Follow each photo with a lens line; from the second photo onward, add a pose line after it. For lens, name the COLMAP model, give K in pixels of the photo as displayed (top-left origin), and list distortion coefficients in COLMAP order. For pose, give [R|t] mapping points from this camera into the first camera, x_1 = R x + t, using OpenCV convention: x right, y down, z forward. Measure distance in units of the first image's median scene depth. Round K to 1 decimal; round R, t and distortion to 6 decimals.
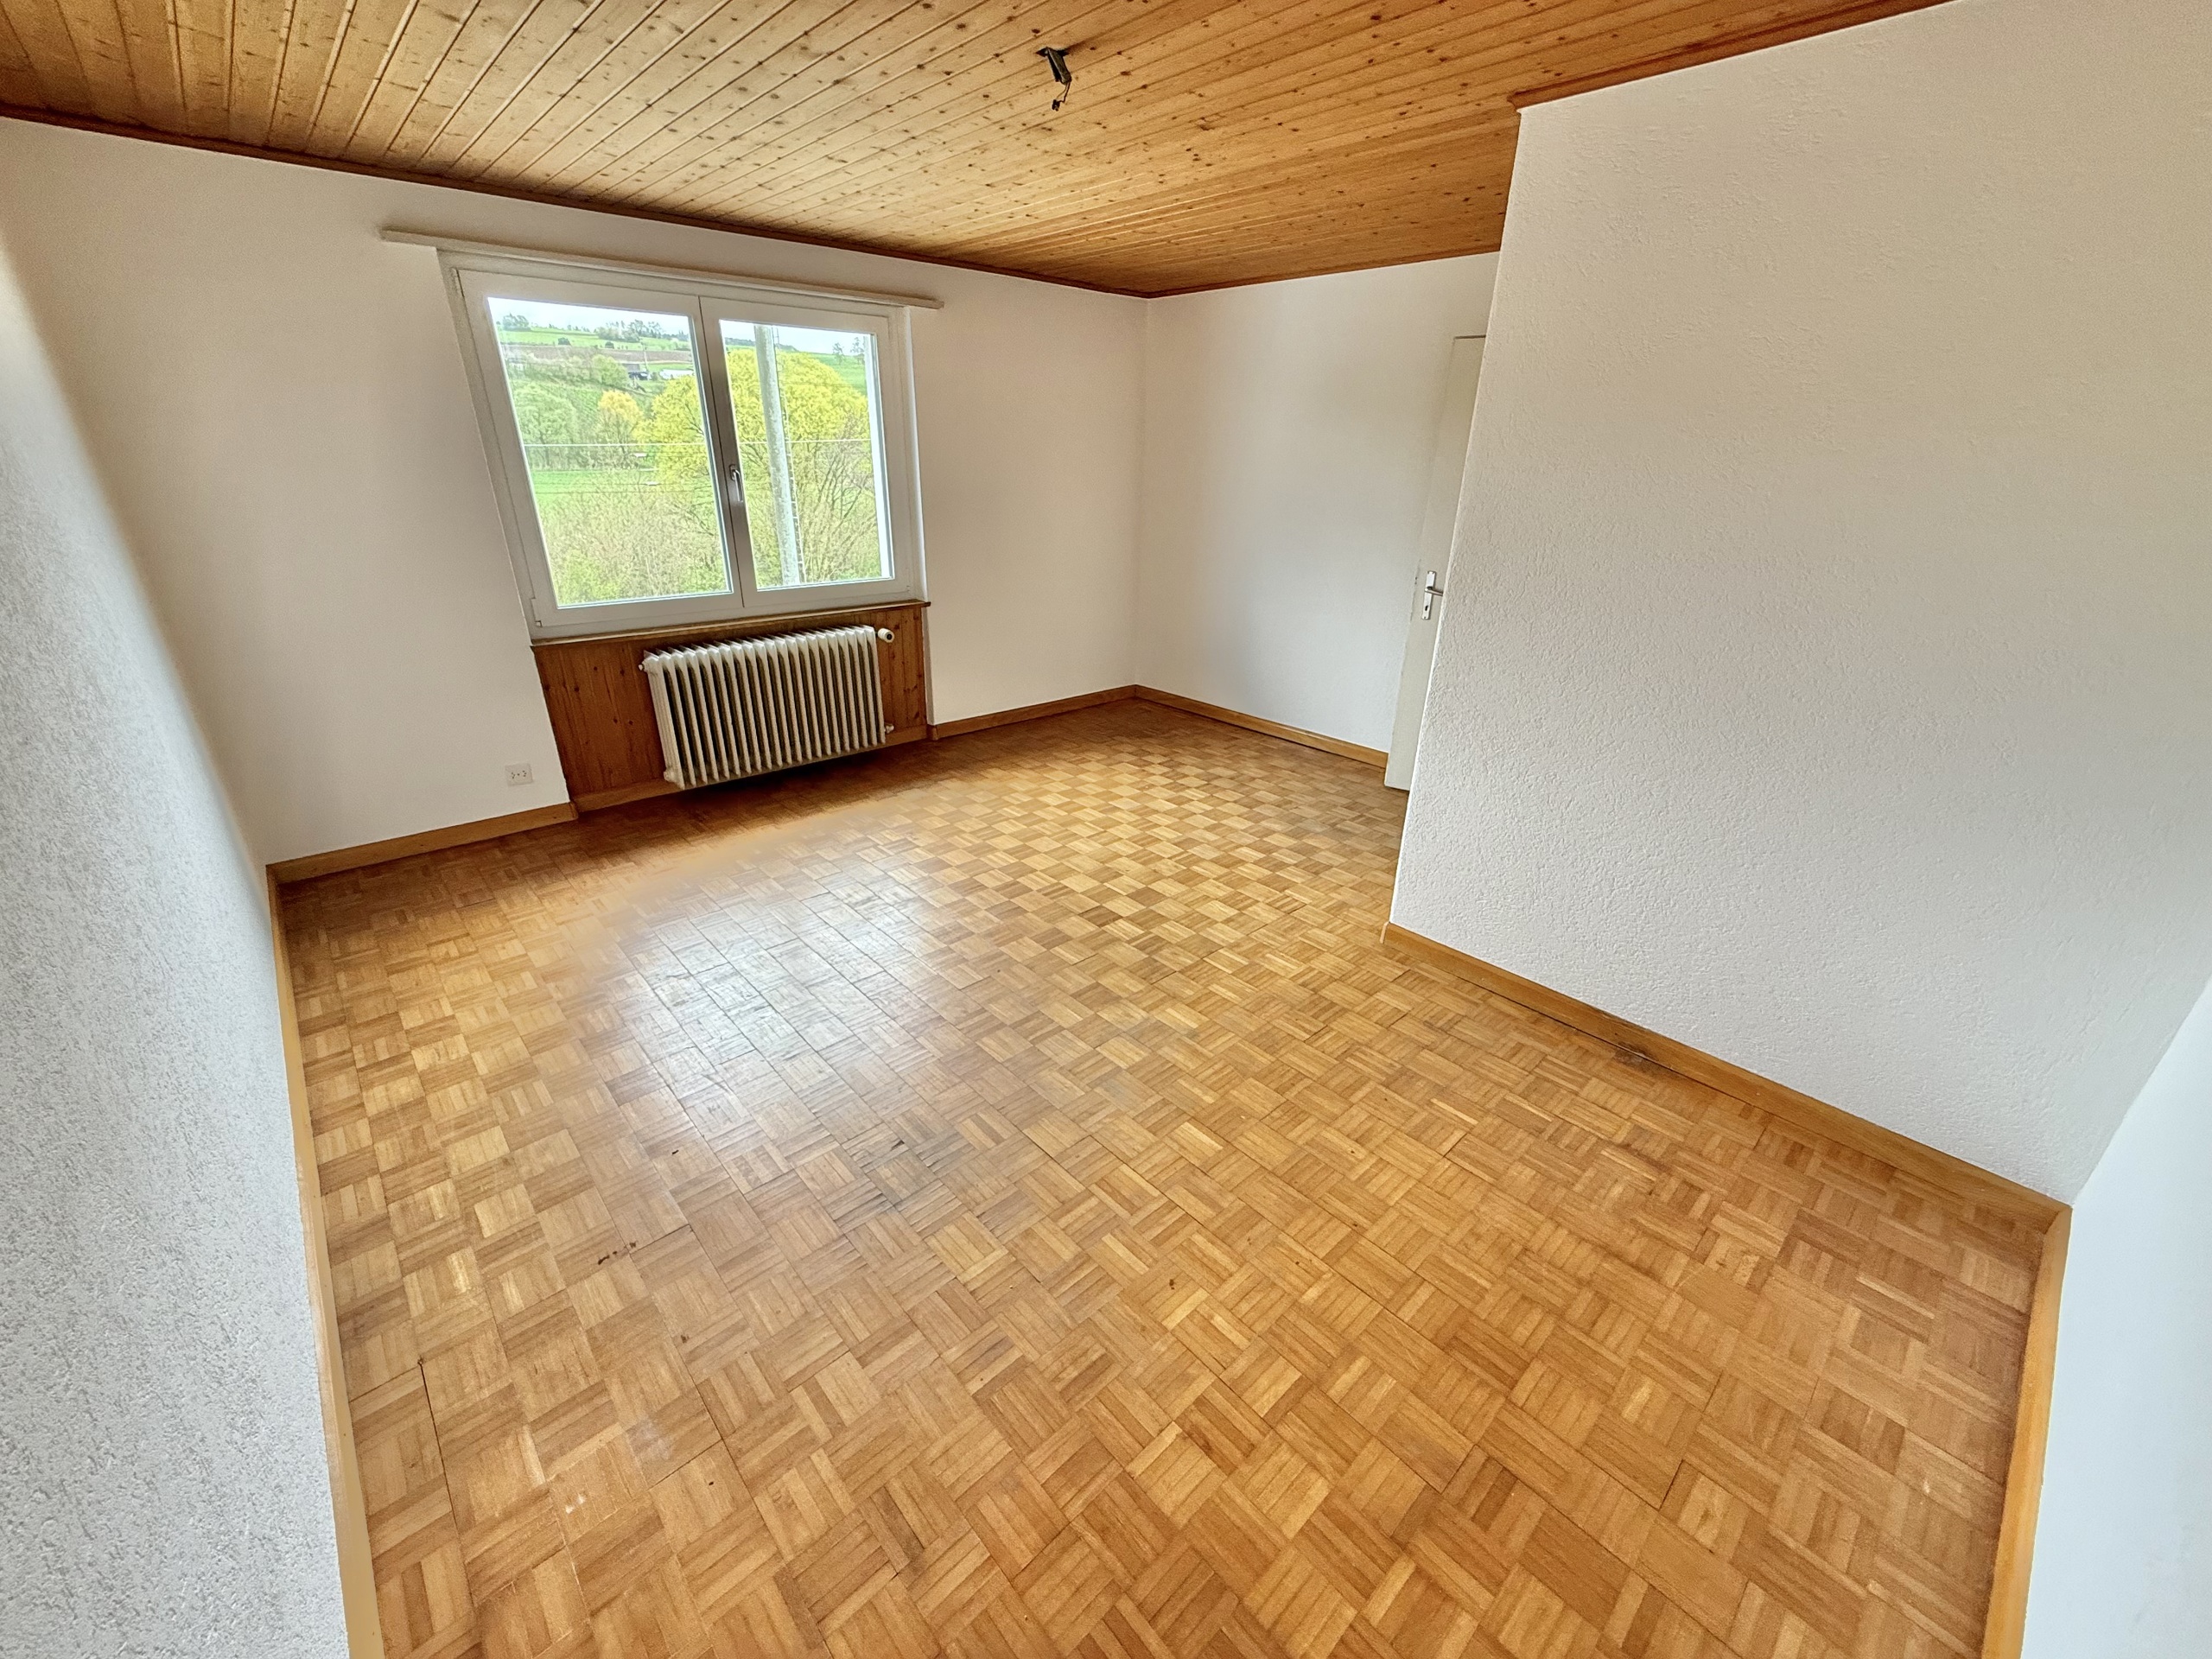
lens RADIAL K [[882.0, 0, 1106.0], [0, 882.0, 829.5], [0, 0, 1]] dist [-0.003933, -0.000327]
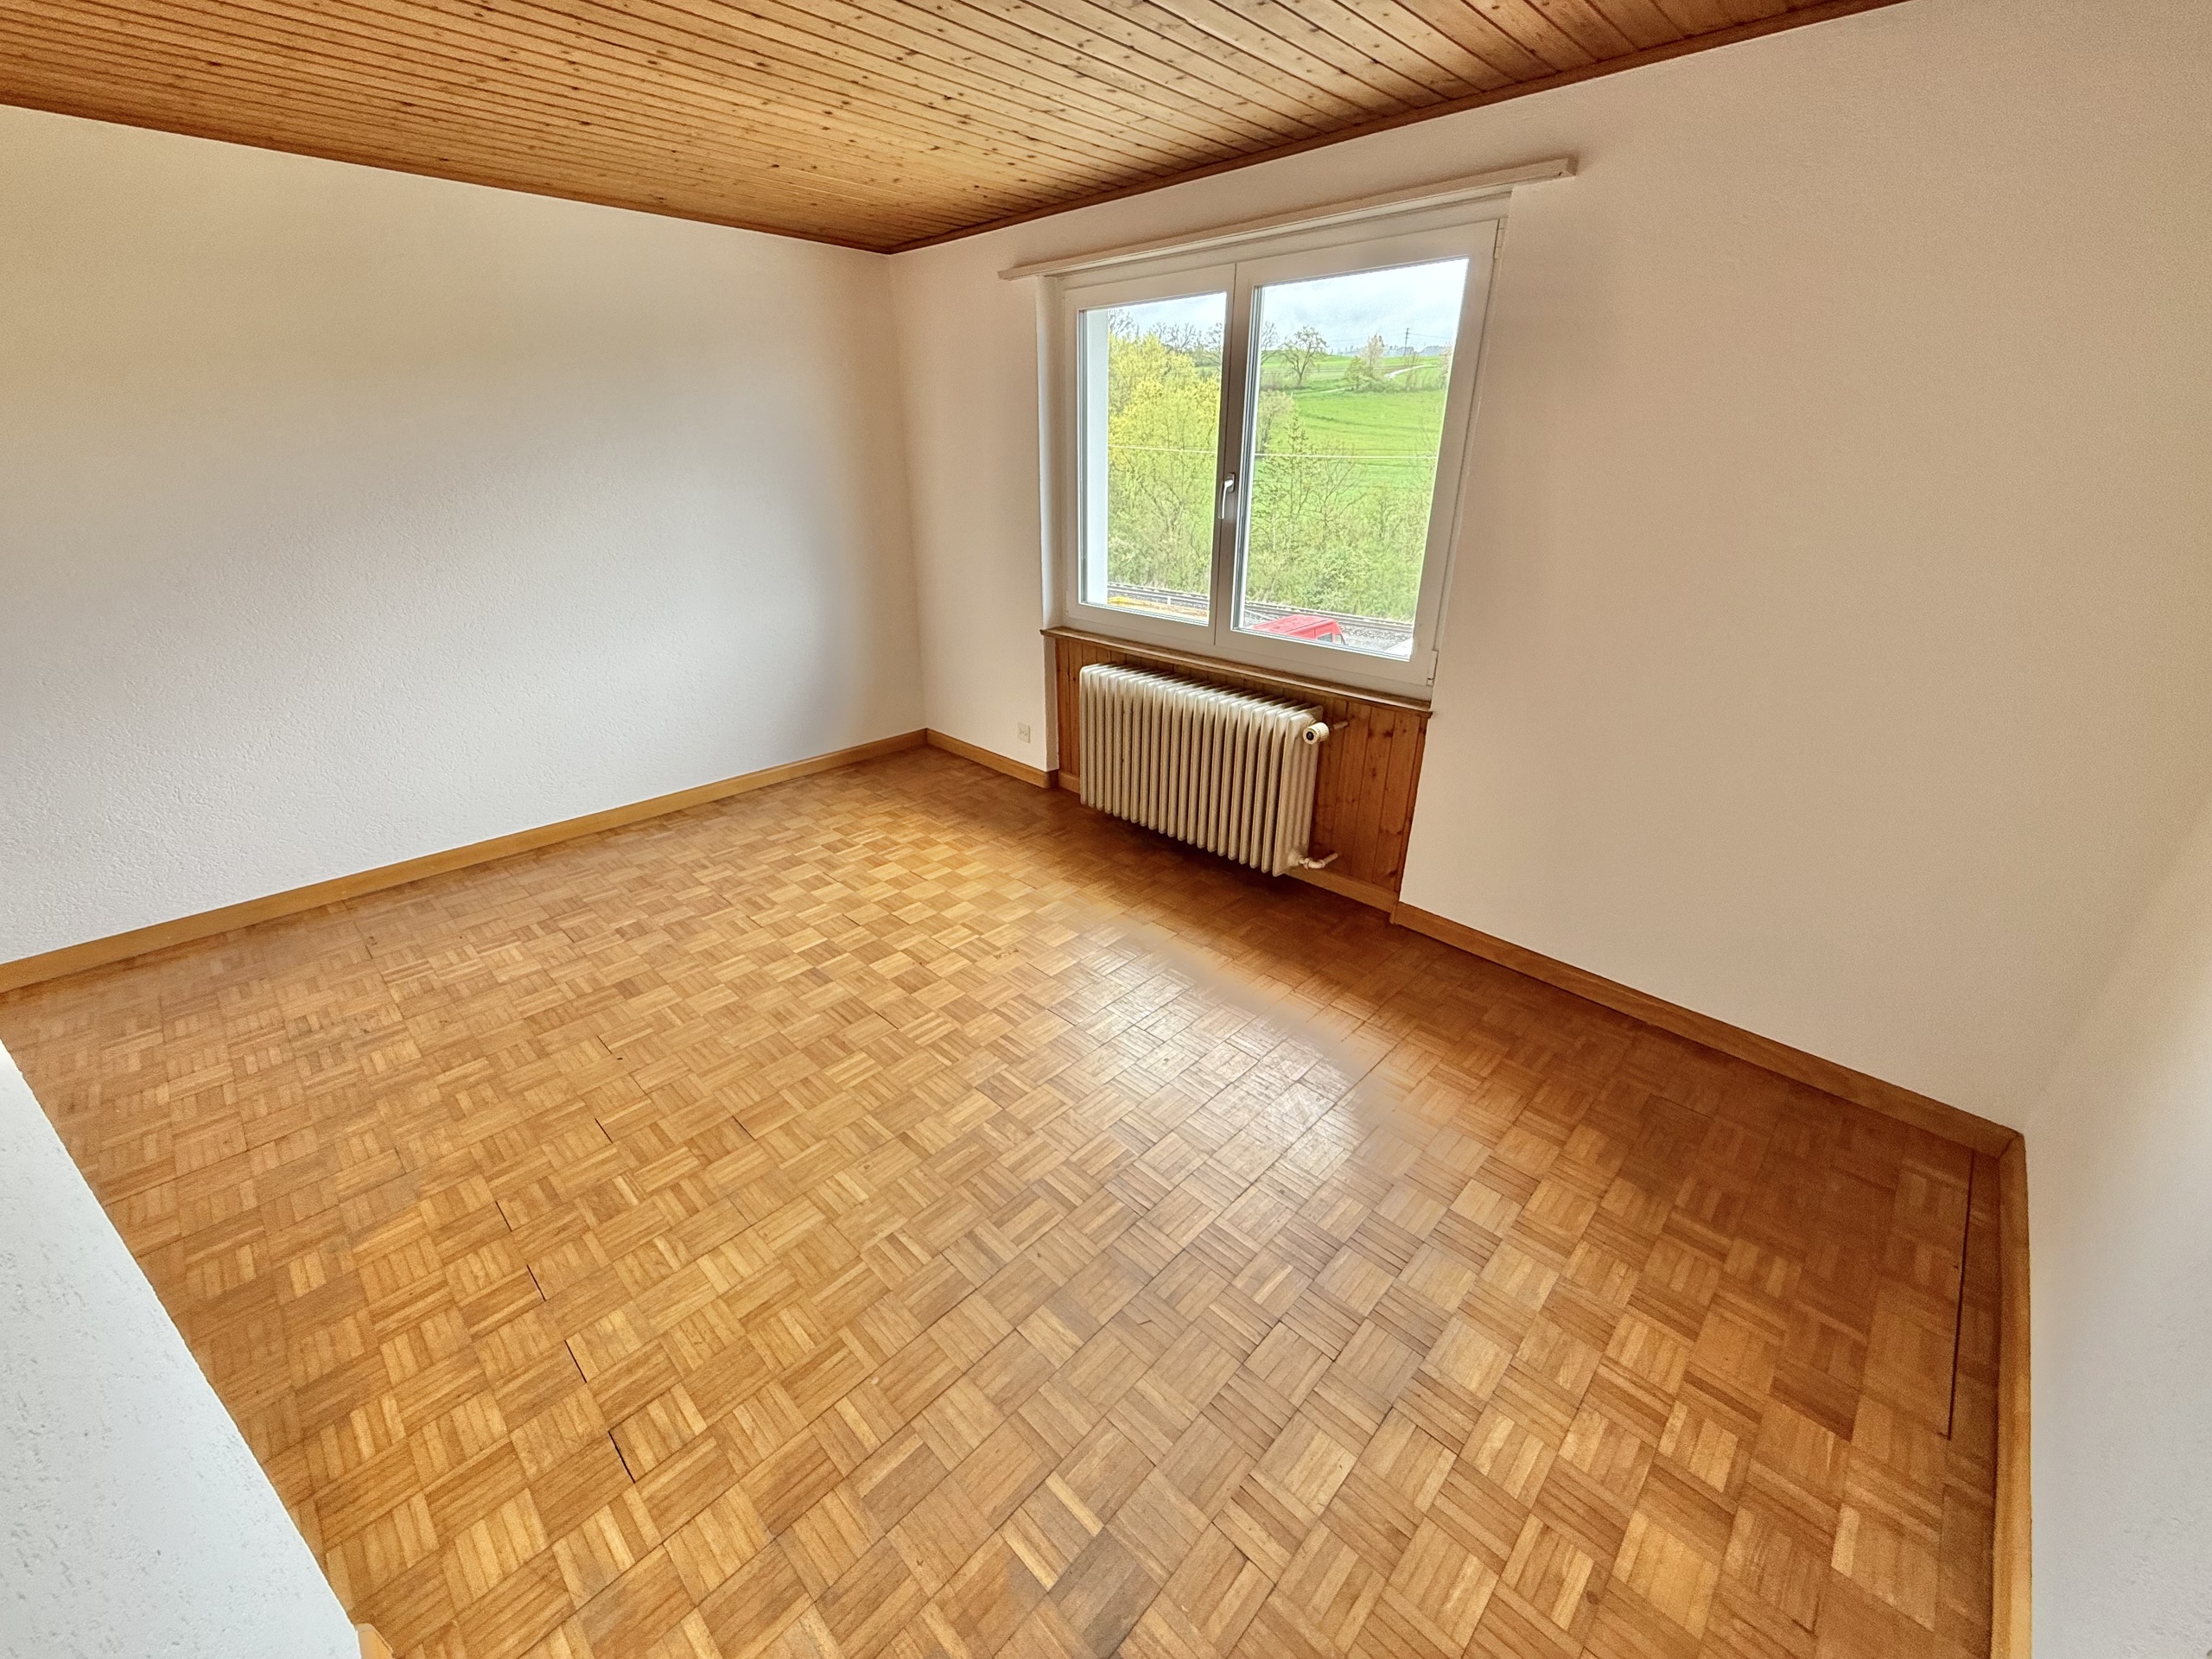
lens RADIAL K [[882.0, 0, 1106.0], [0, 882.0, 829.5], [0, 0, 1]] dist [-0.003933, -0.000327]
pose [[0.055034, 0.388339, -0.919872, 0.378077], [-0.400940, 0.852327, 0.335836, -0.316128], [0.914450, 0.350331, 0.202607, 0.738235]]
